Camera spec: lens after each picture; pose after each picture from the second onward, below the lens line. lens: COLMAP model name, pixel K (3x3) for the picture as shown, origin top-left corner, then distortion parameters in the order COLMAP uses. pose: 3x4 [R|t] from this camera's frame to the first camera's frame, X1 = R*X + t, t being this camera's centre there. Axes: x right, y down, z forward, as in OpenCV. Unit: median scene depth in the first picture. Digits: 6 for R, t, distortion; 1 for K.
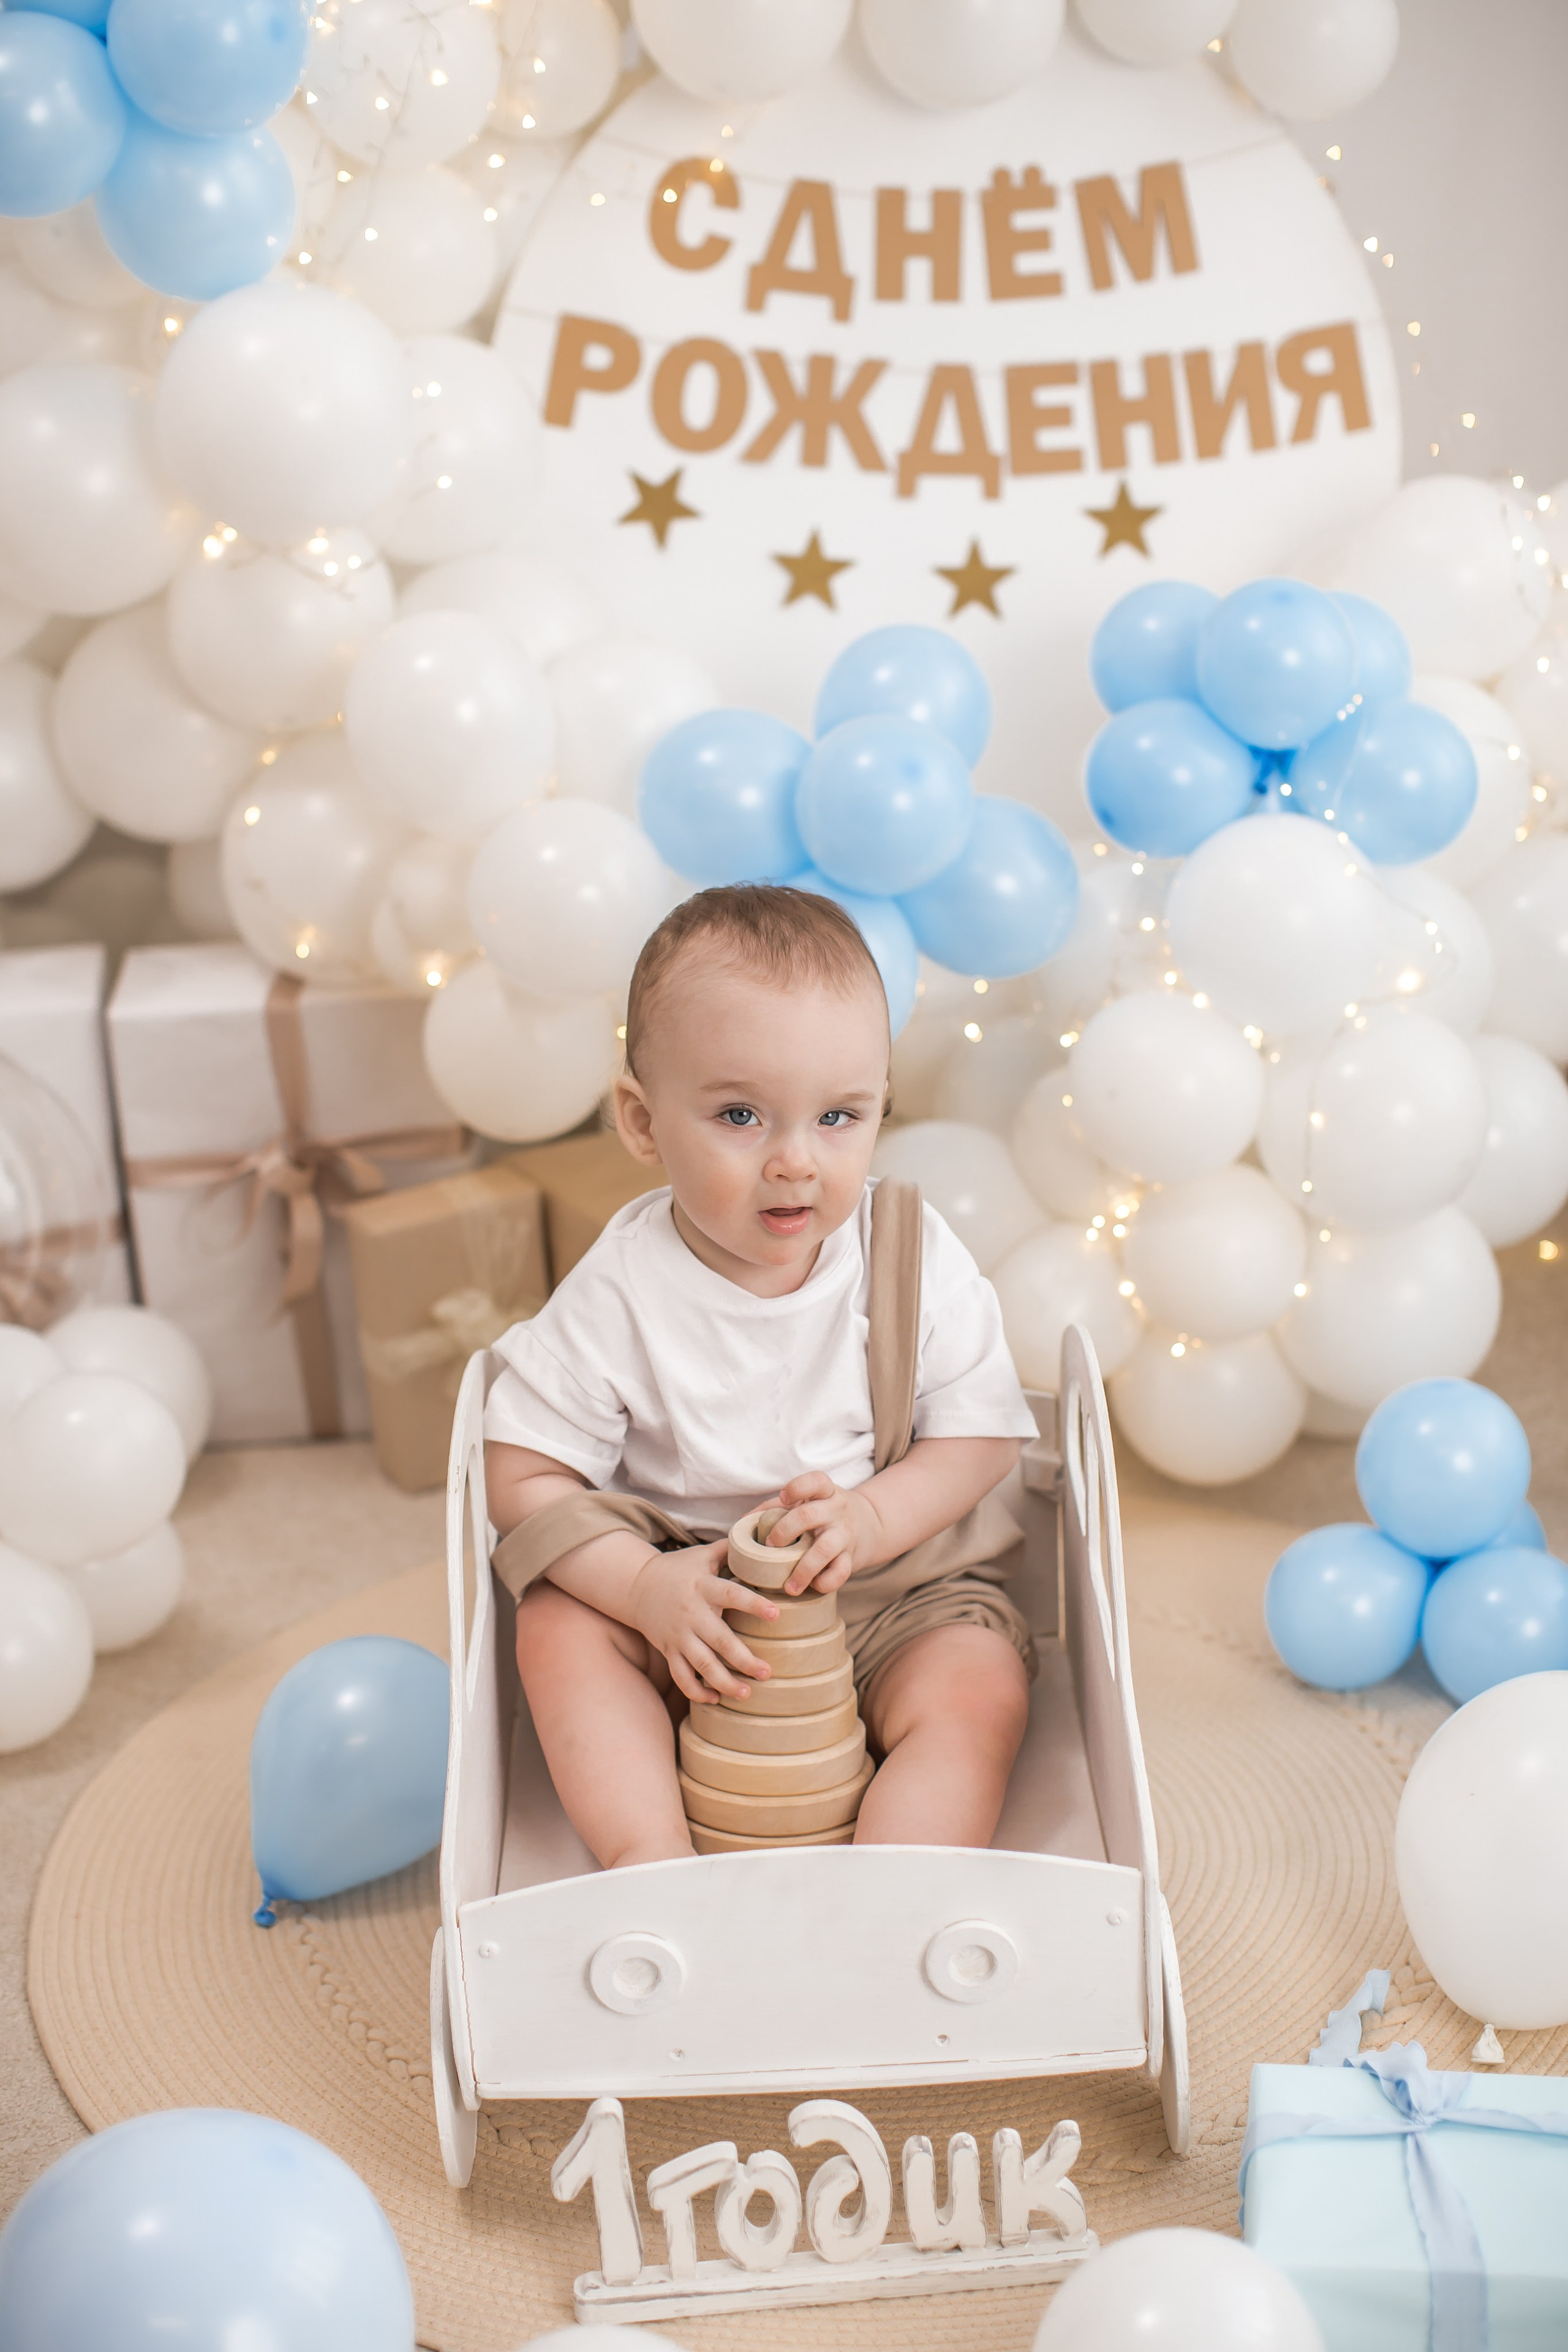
lens RADIAL K [[3434.1, 0, 784.0], [0, 3434.1, 1176.0], [0, 0, 1]] dist [-0.158809, 0.154977]
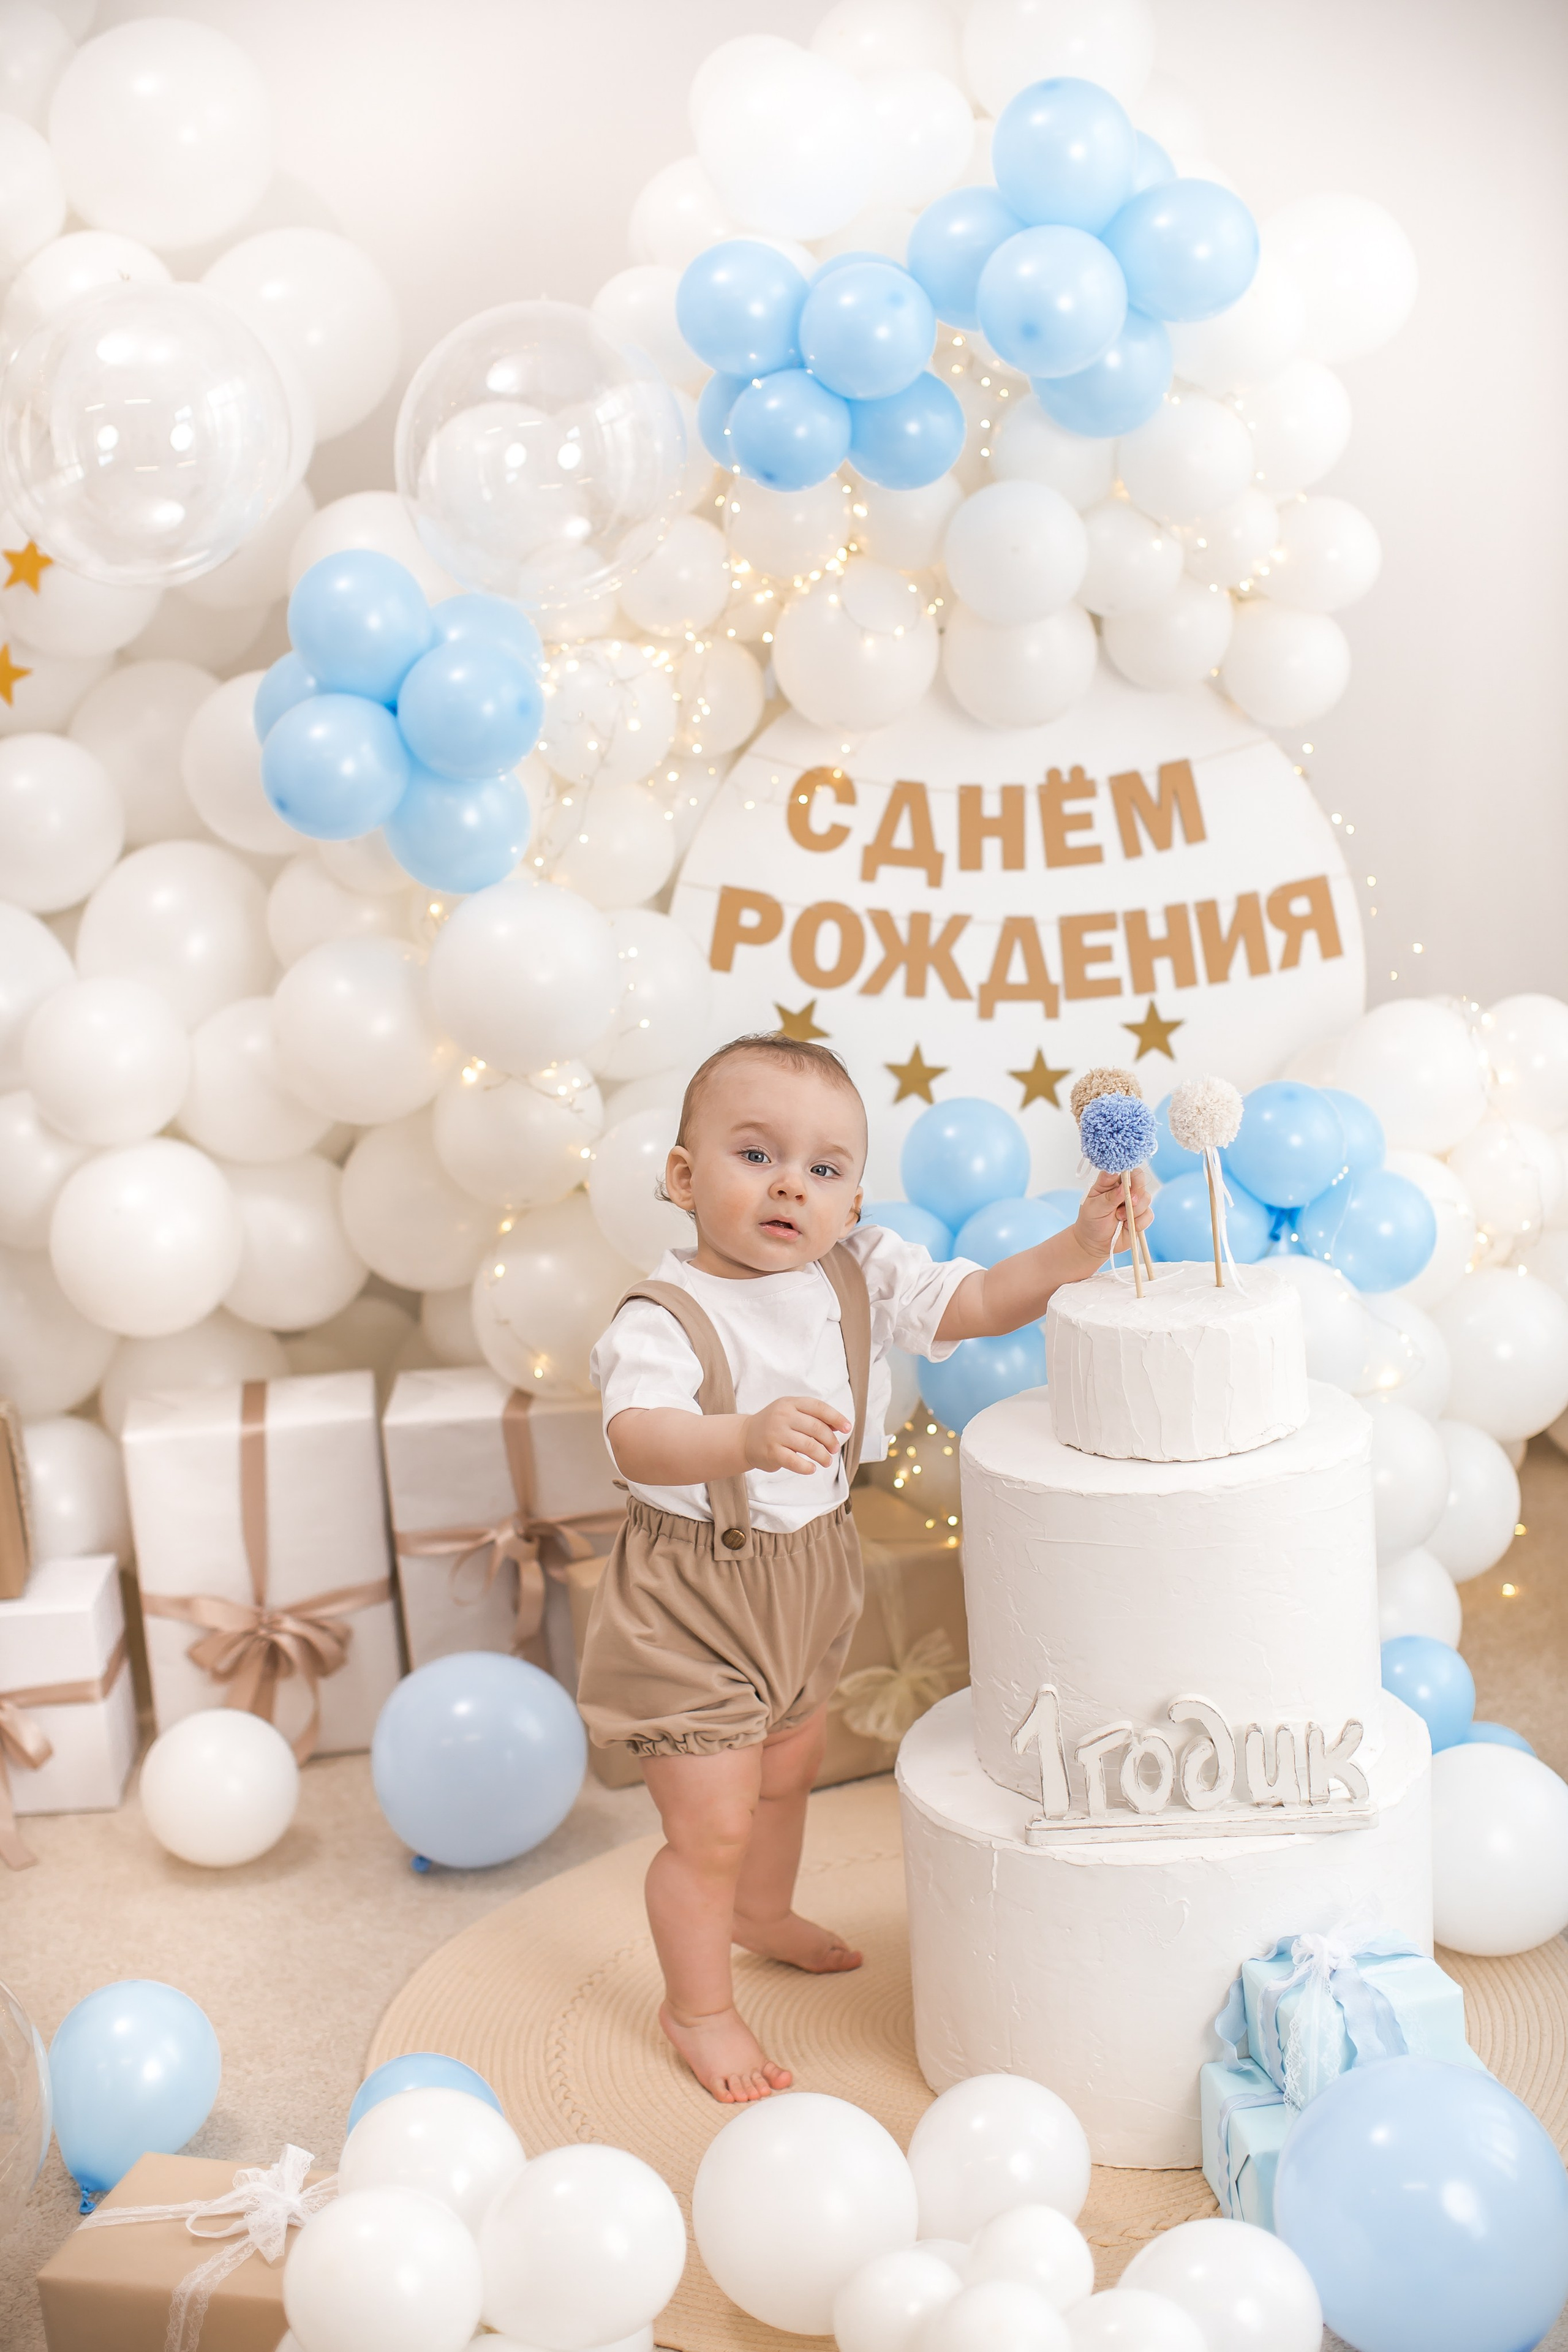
lens RADIAL K [[3504.3, 0, 784.0], [0, 3504.3, 1176.0], [0, 0, 1]] dist [-0.205915, -0.024562]
pose [[0.999461, -0.017474, -0.027799, -0.005569], [0.014186, 0.993340, -0.114346, 0.013730], [0.029612, 0.113890, 0.993052, -0.331444]]
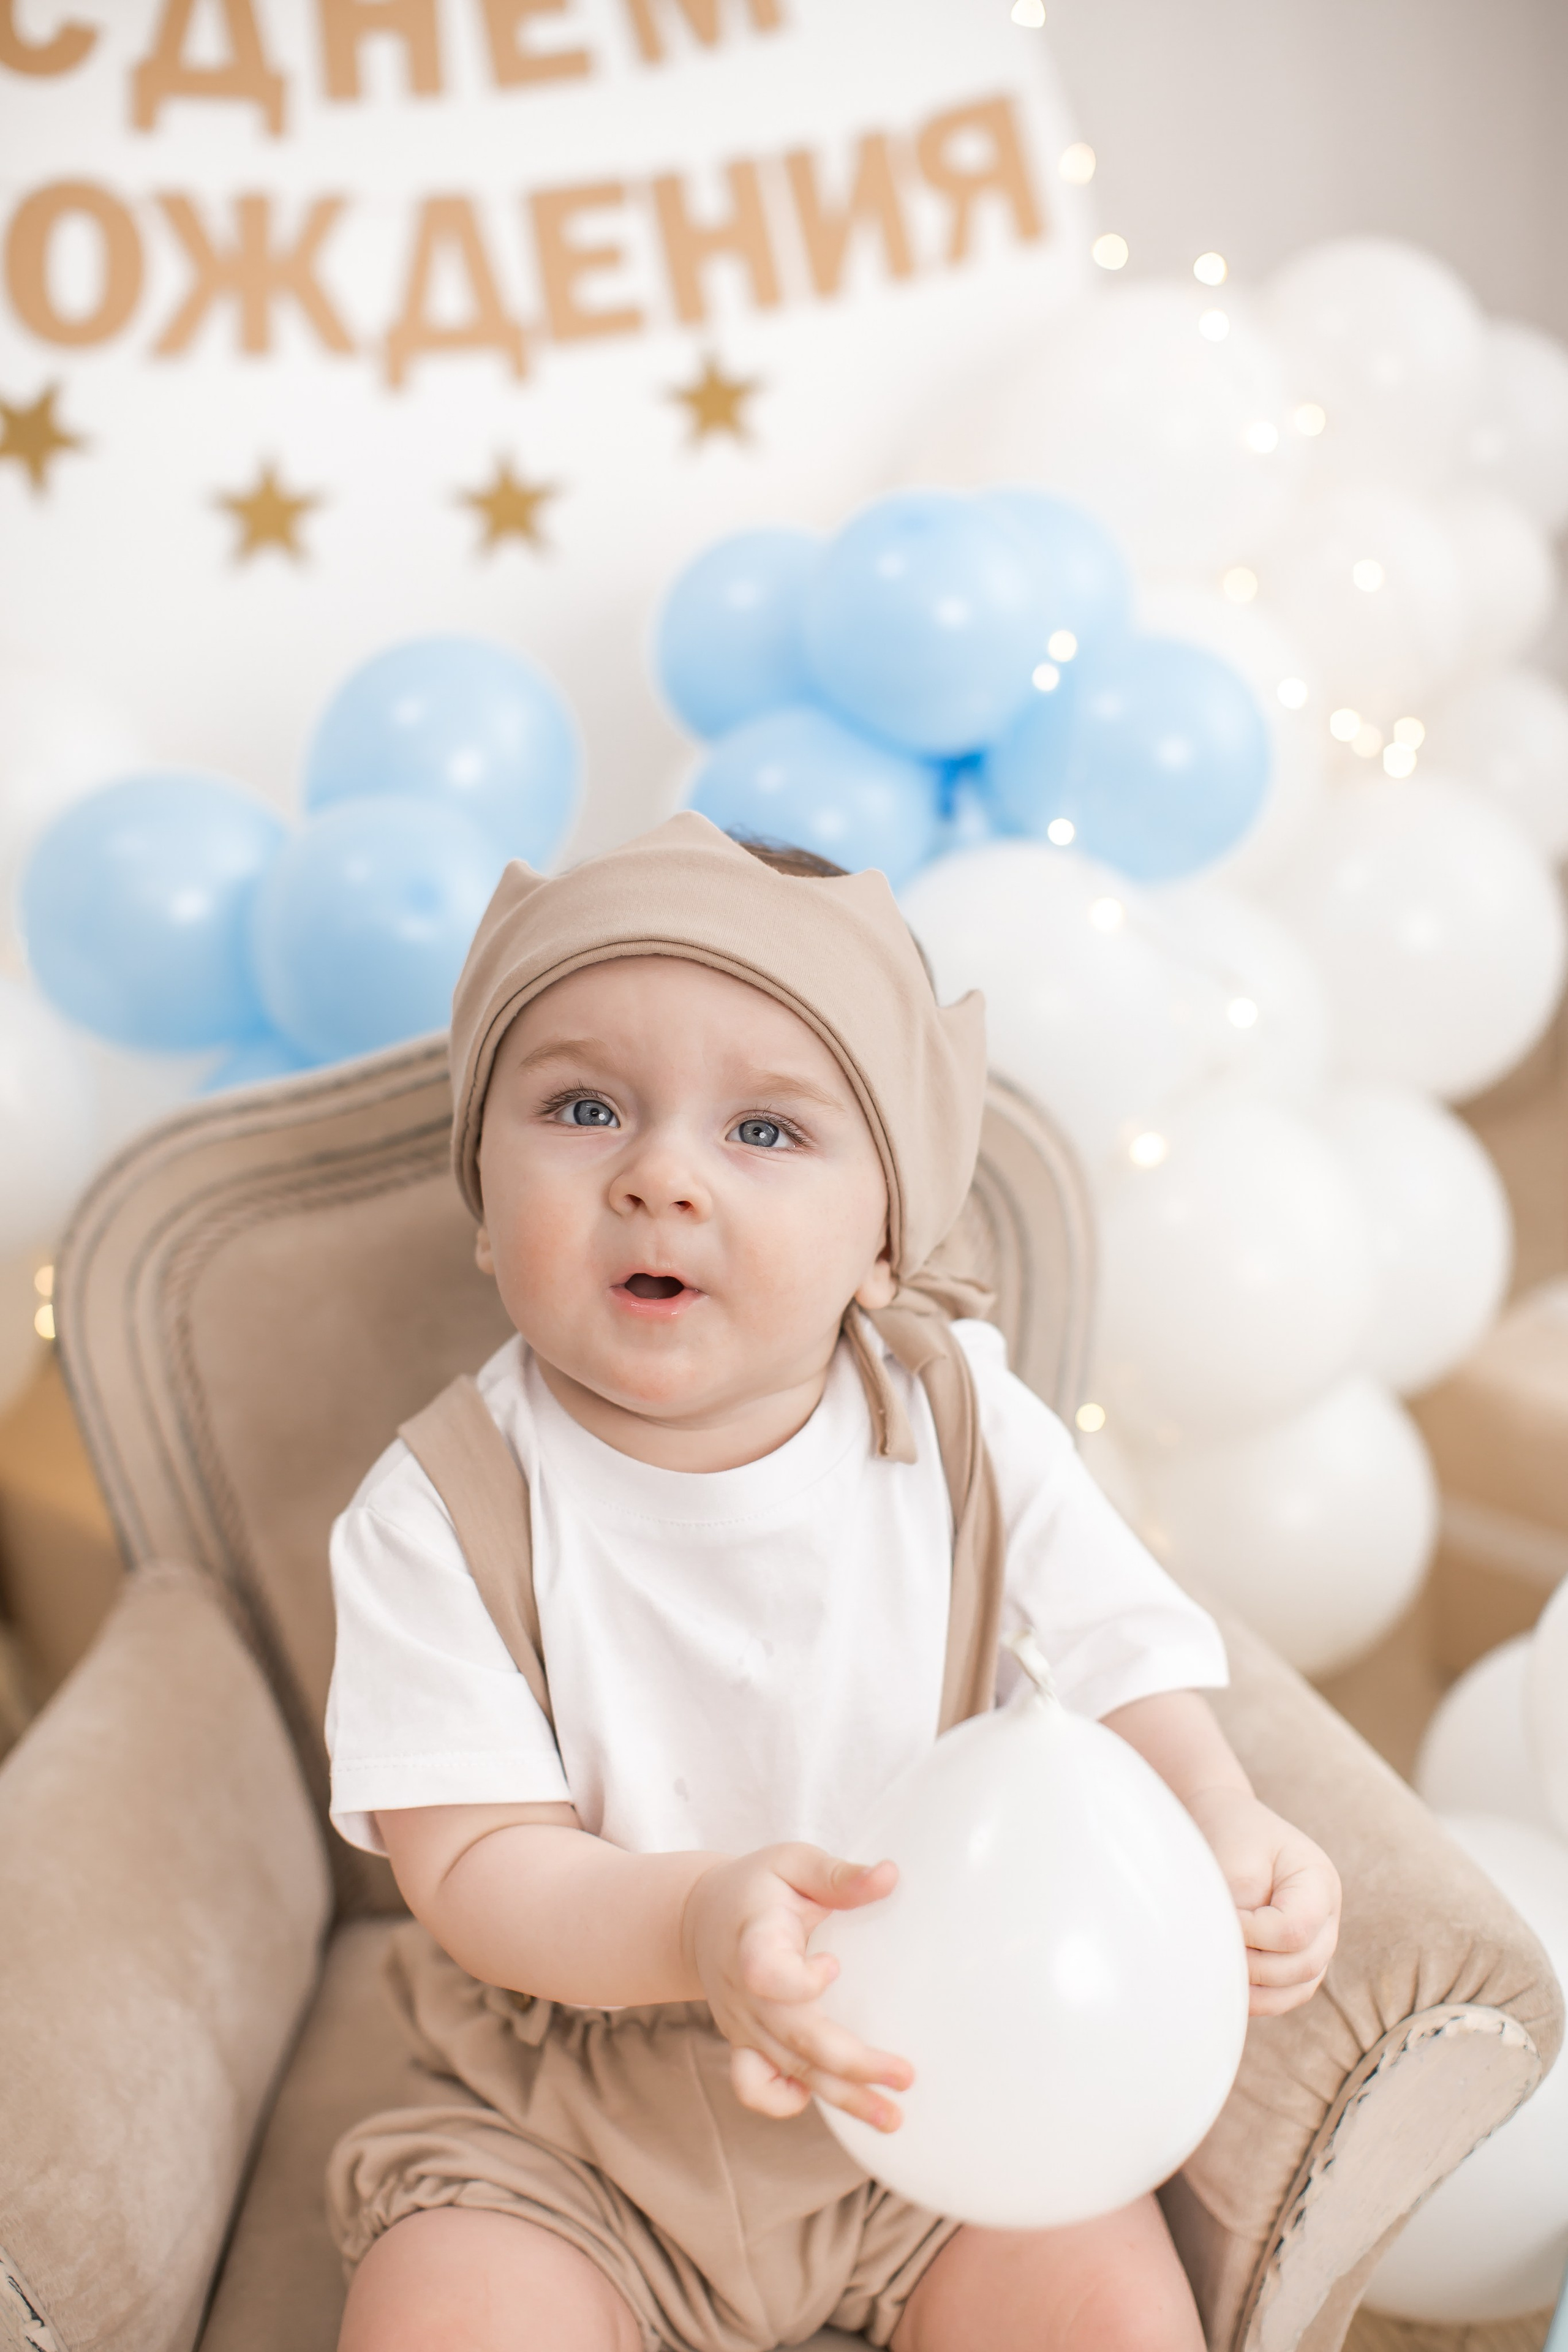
lens RADIAL K [[3603.4, 0, 782.4], [0, 3603.4, 1234.6], [0, 0, 1]] dist [-0.162371, 0.298641]
pose [[0.984781, -0.108276, 0.135949, -0.003455], [0.105480, 0.994038, 0.027627, -0.043934], [-0.138130, -0.012867, 0.990331, 0.285126]]
